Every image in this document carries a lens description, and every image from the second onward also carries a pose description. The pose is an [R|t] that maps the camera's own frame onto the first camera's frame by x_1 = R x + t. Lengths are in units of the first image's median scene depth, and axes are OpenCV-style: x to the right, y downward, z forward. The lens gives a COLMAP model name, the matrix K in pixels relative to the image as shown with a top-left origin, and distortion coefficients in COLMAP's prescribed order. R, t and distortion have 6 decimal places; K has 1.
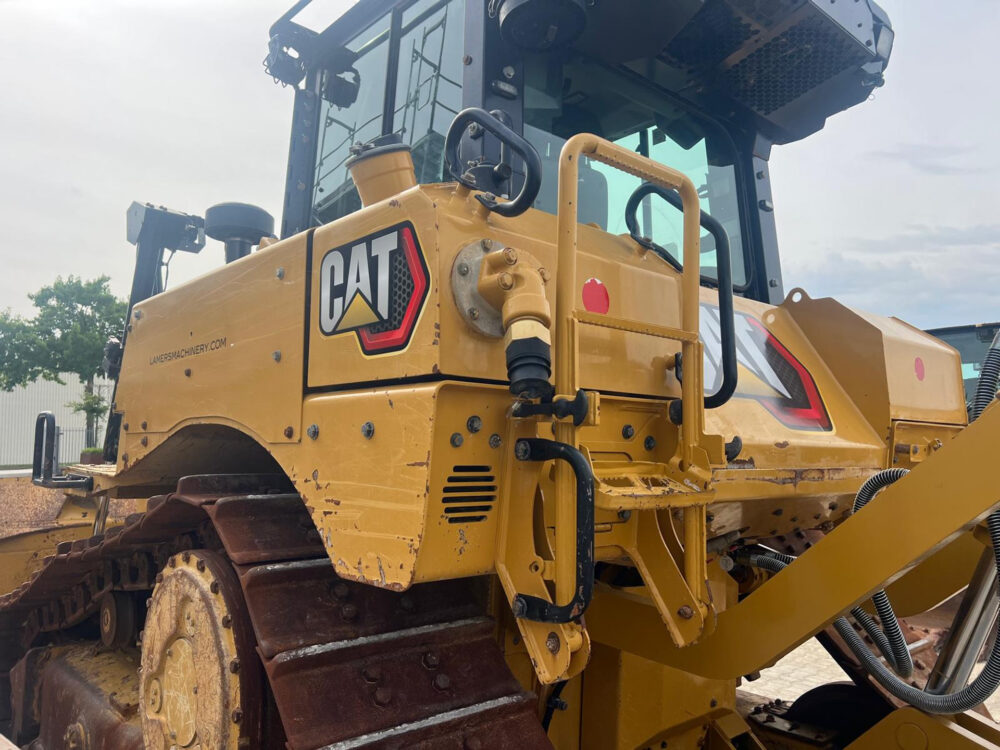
lens RADIAL K [[753.6, 0, 497.8], [0, 753.6, 382.2], [0, 0, 1]] dist [0.060787, -0.075629]
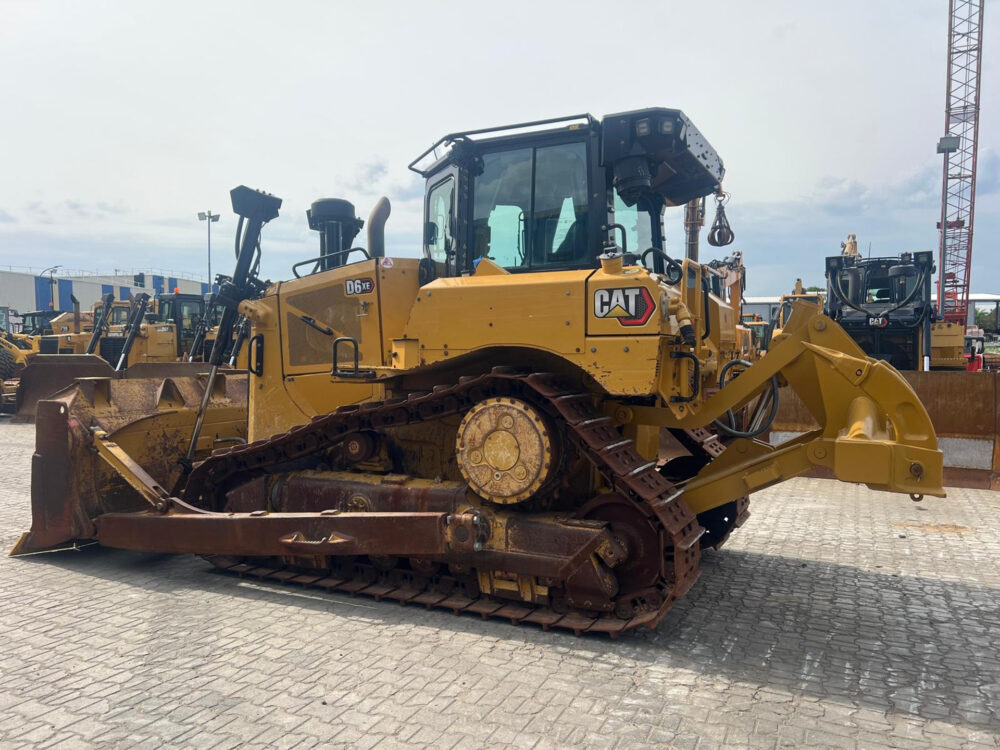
lens RADIAL K [[752.8, 0, 495.7], [0, 752.8, 376.9], [0, 0, 1]] dist [0.066610, -0.078752]
pose [[0.931556, -0.023399, 0.362843, -1.625514], [-0.020478, 0.992967, 0.116610, -0.162029], [-0.363019, -0.116059, 0.924525, -1.570096]]
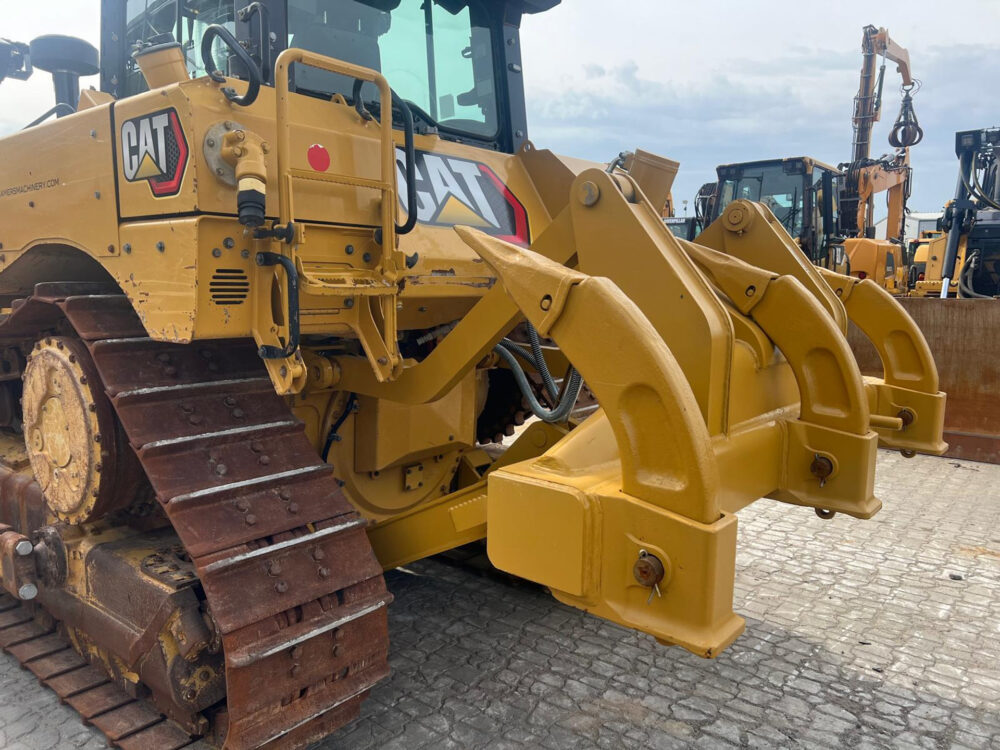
lens RADIAL K [[756.4, 0, 502.9], [0, 756.4, 385.8], [0, 0, 1]] dist [0.046002, -0.052150]
pose [[0.988327, -0.027247, 0.149893, 0.246841], [-0.007844, 0.973471, 0.228676, -0.019534], [-0.152147, -0.227183, 0.961894, -0.600479]]
